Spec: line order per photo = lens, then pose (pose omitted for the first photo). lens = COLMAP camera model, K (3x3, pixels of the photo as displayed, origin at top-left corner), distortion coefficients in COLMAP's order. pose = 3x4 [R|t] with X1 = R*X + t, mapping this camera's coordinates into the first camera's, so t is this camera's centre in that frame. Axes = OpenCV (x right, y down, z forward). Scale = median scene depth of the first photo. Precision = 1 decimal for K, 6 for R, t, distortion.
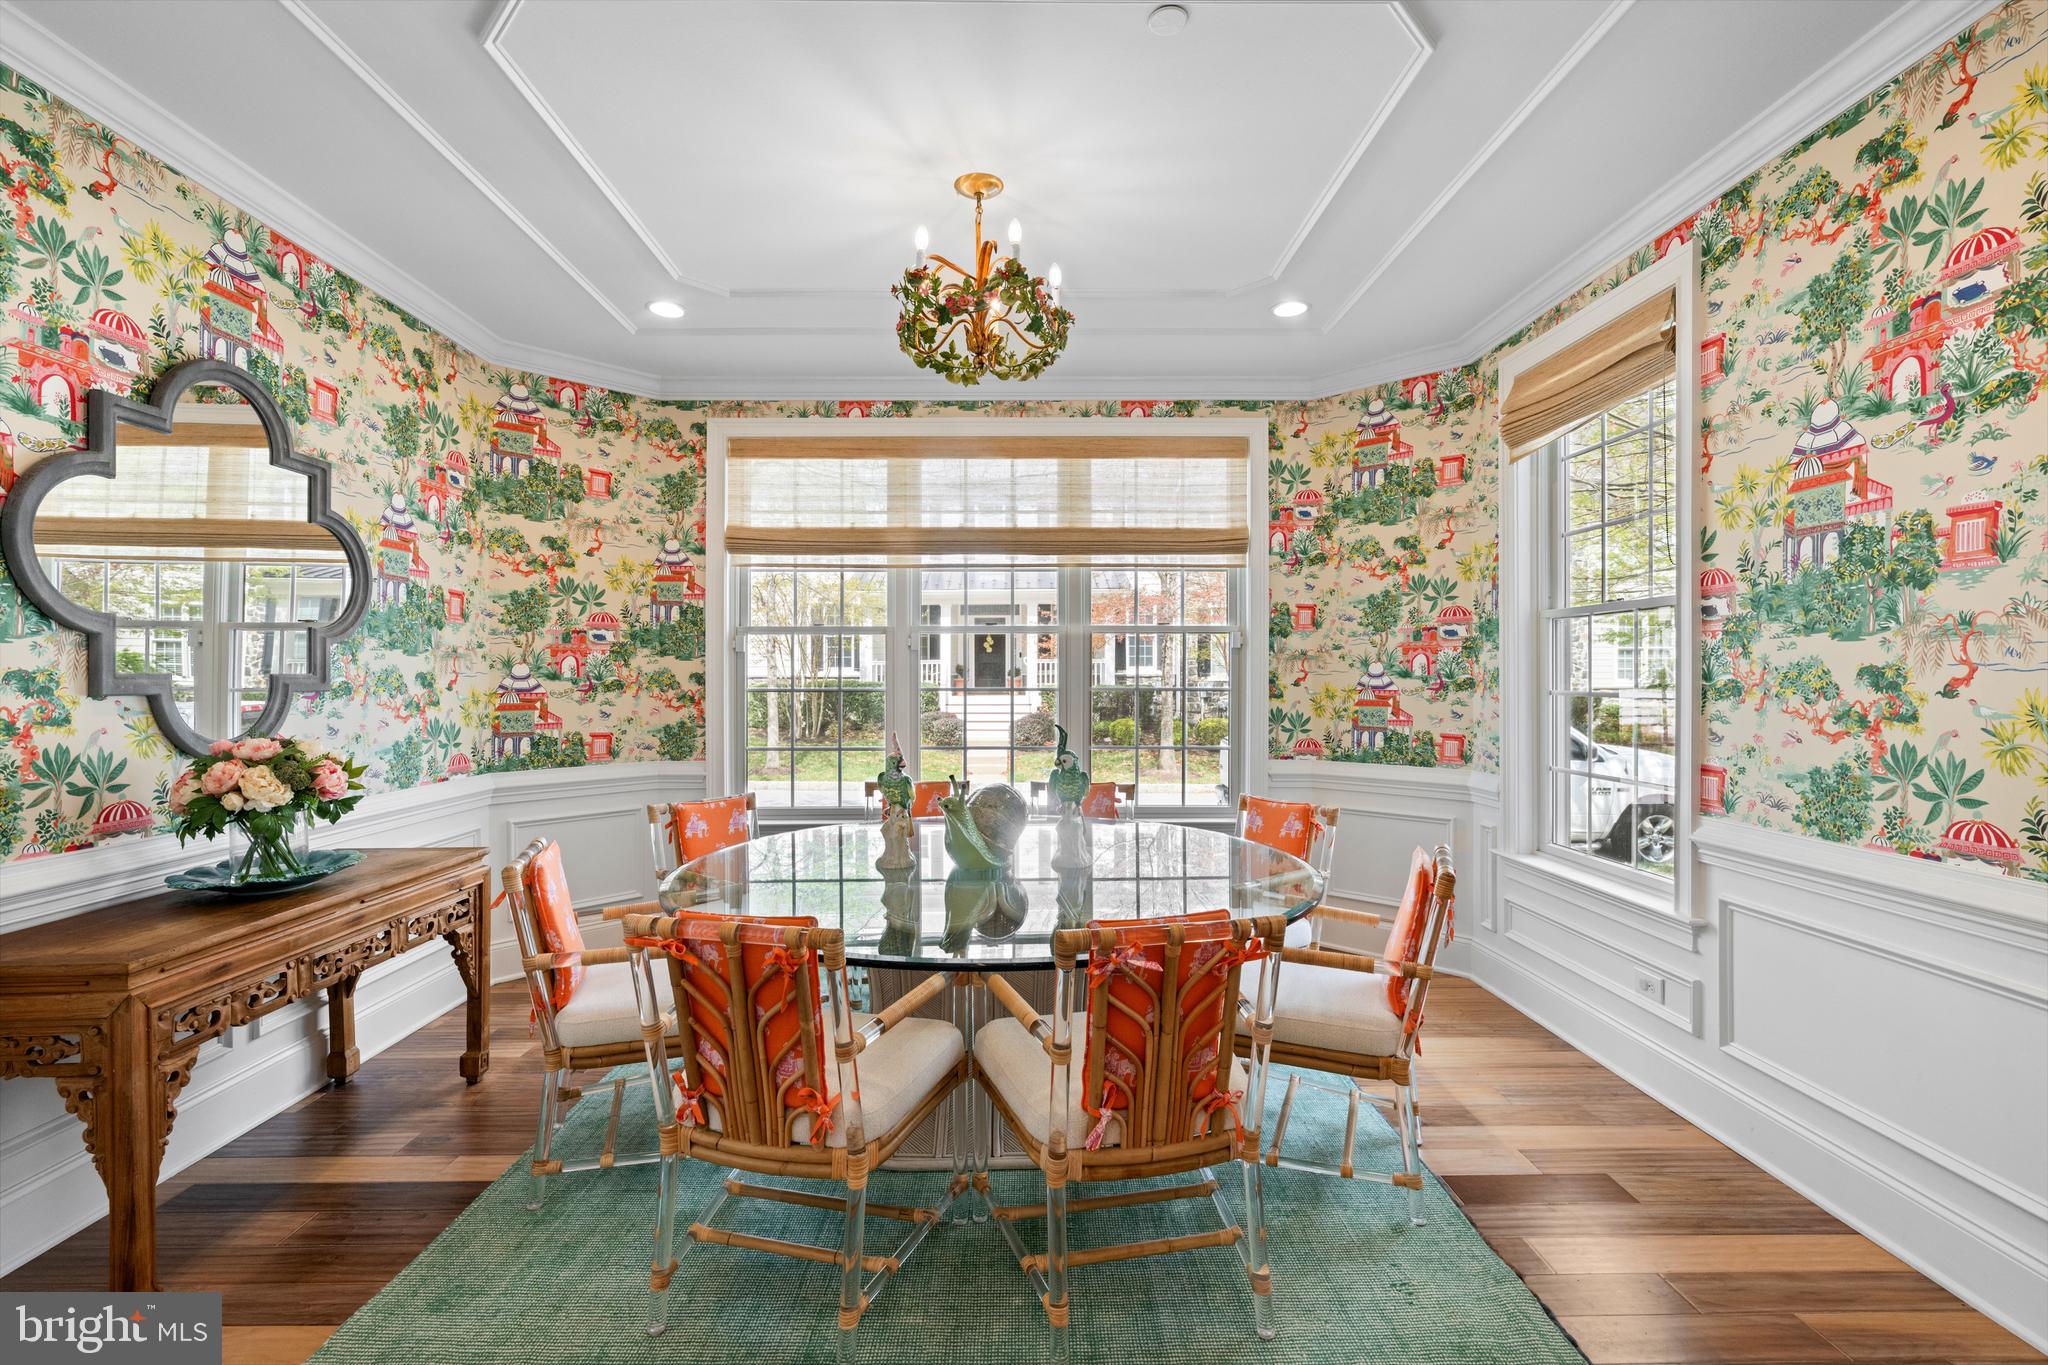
lens RADIAL K [[890.7, 0, 1014.5], [0, 890.7, 682.4], [0, 0, 1]] dist [-0.000080, -0.000025]
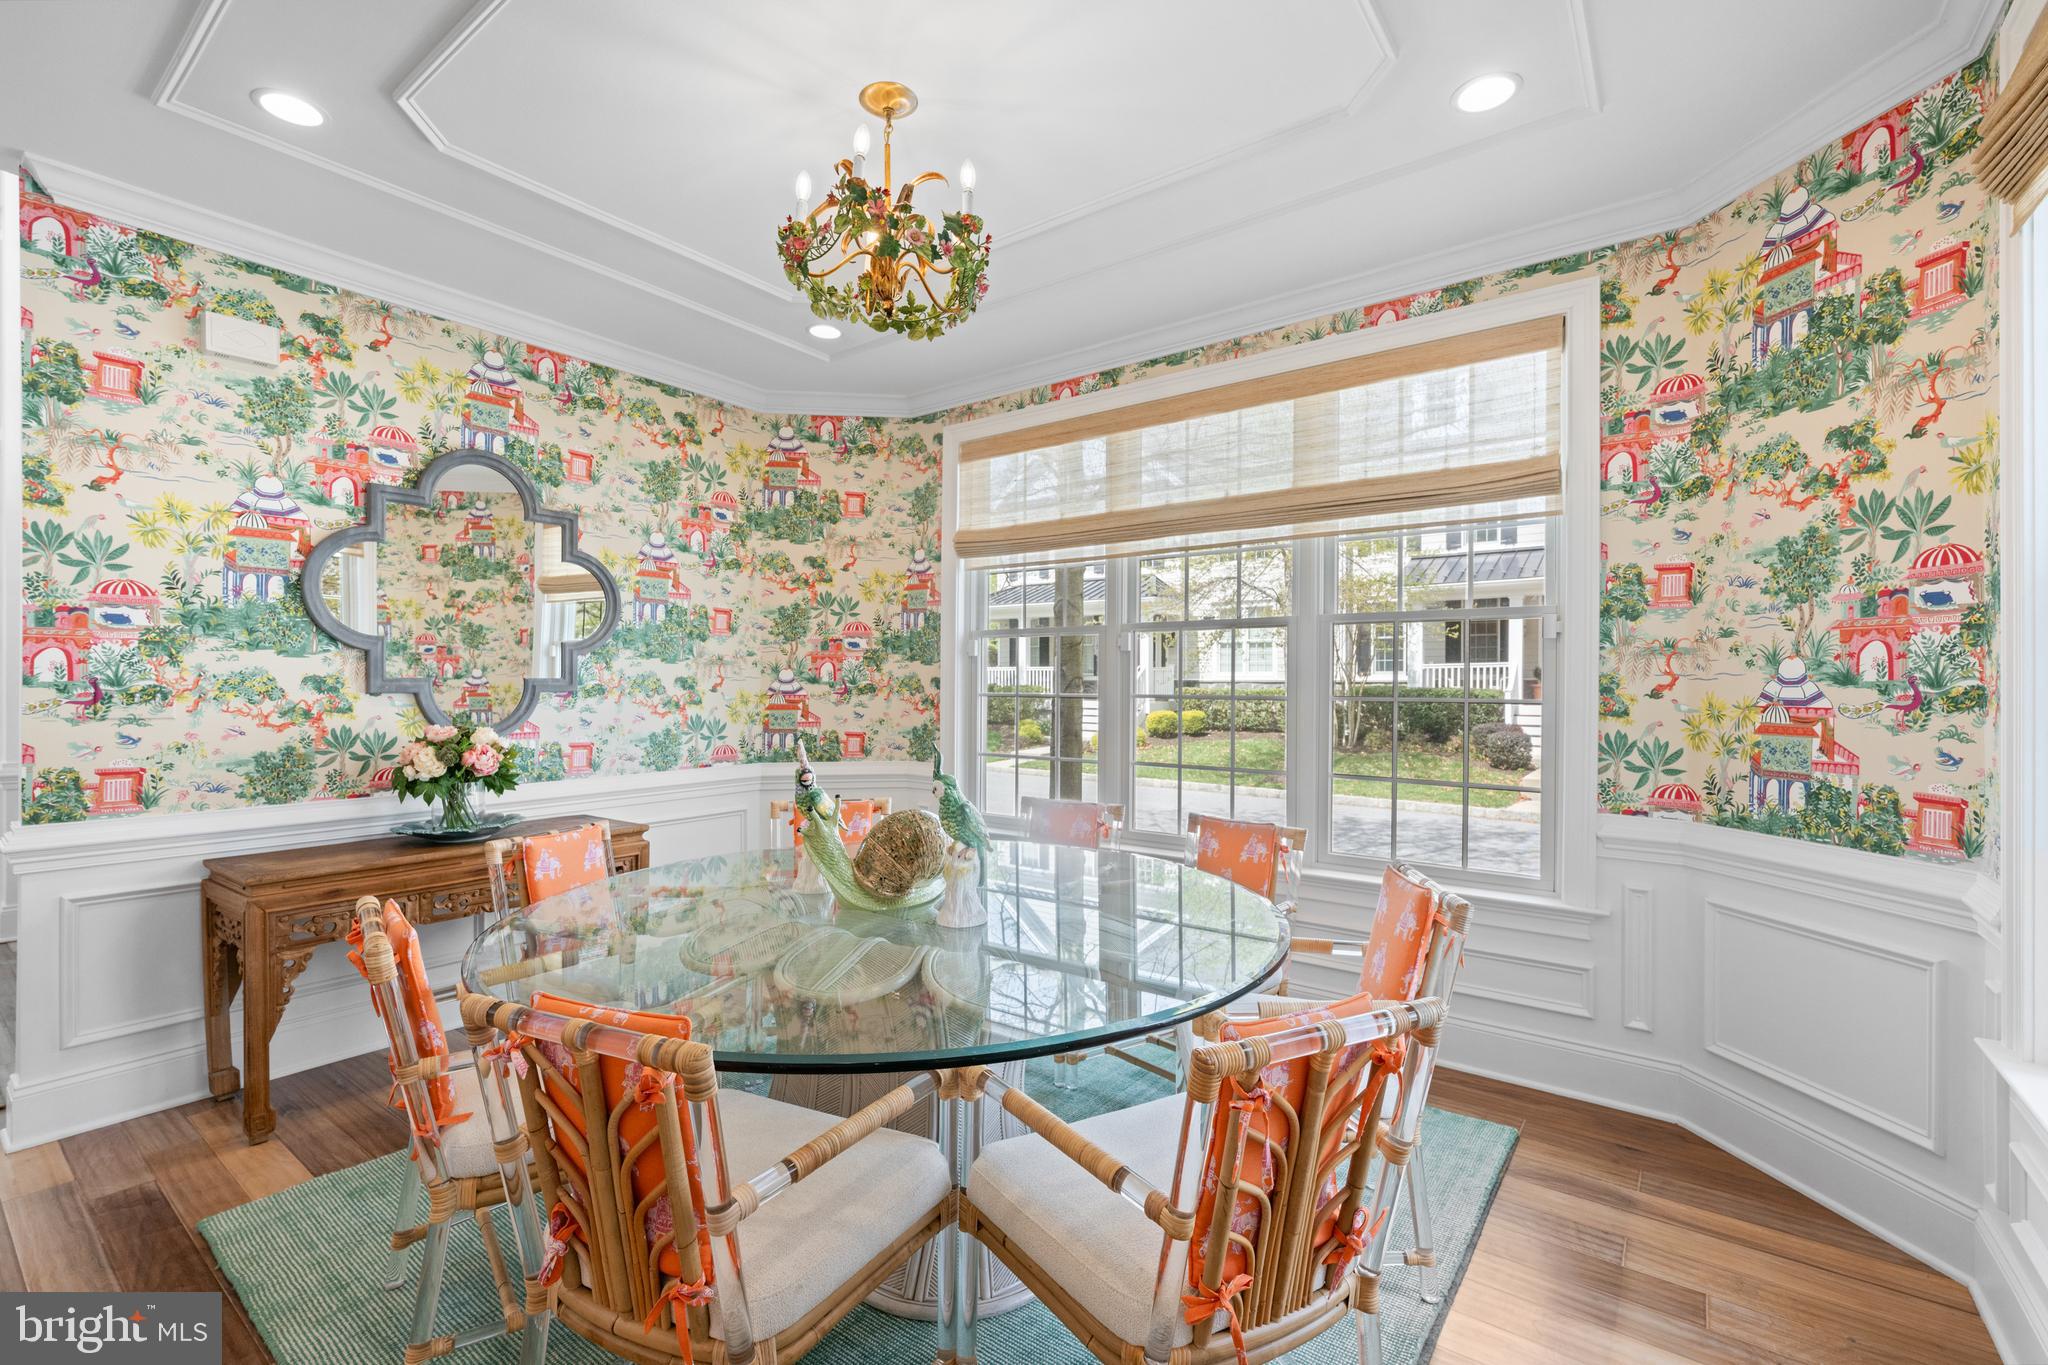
lens RADIAL K [[890.7, 0, 1014.5], [0, 890.7, 682.4], [0, 0, 1]] dist [-0.000080, -0.000025]
pose [[0.792170, 0.002956, -0.610293, 0.375263], [-0.006011, 0.999978, -0.002958, -0.002389], [0.610271, 0.006012, 0.792170, 0.266748]]
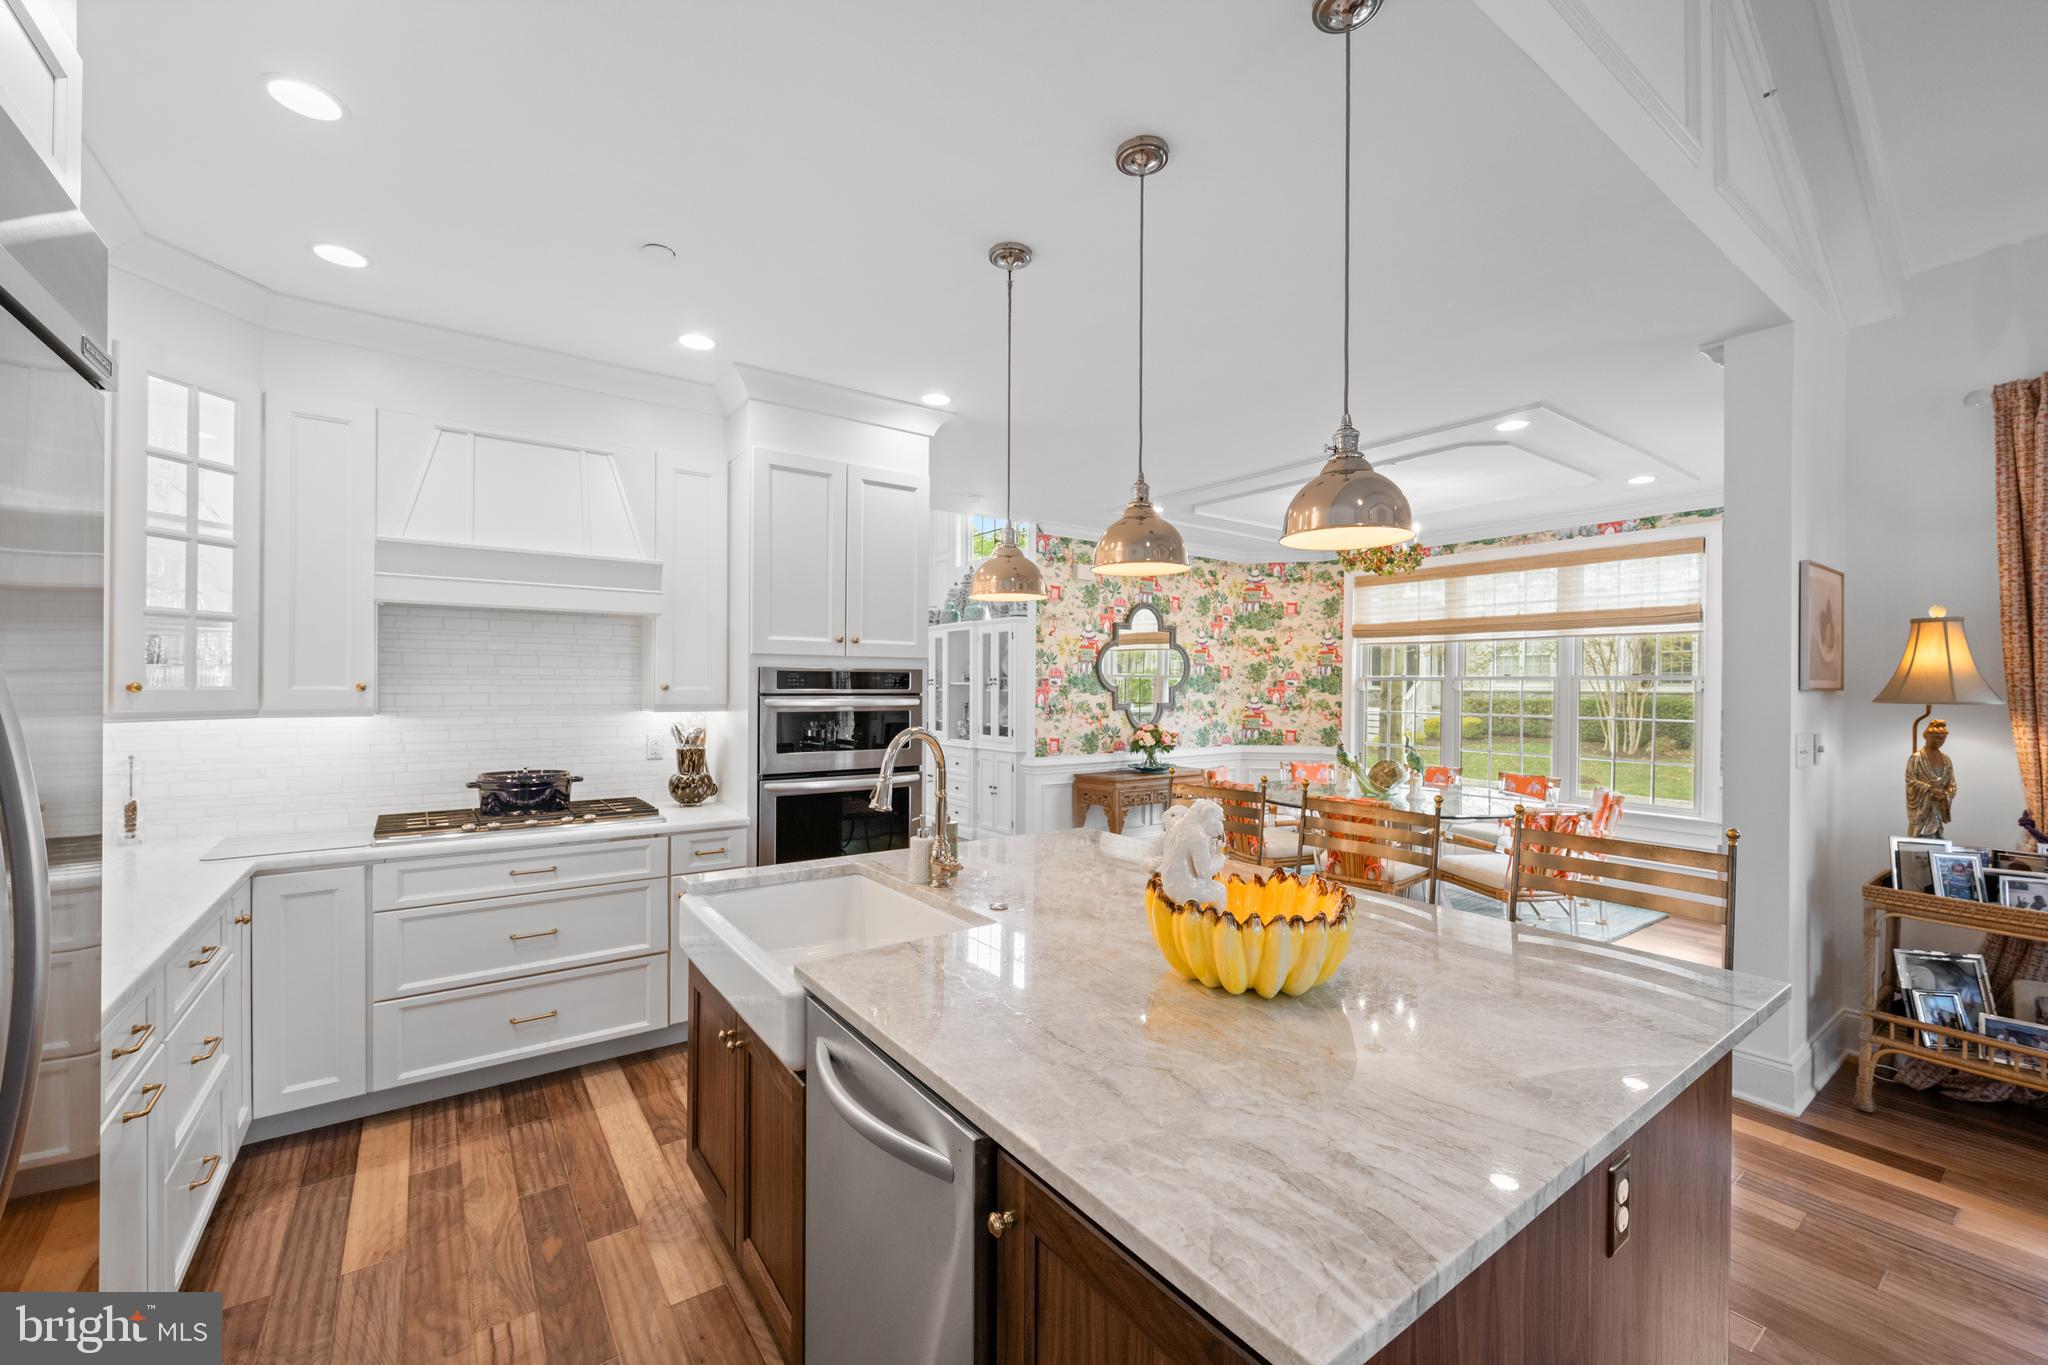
lens RADIAL K [[811.5, 0, 1022.5], [0, 811.5, 685.7], [0, 0, 1]] dist [0.000179, -0.000052]
pose [[0.579370, 0.005685, -0.815045, 0.735871], [-0.010668, 0.999943, -0.000609, -0.040109], [0.814995, 0.009048, 0.579397, -0.618496]]
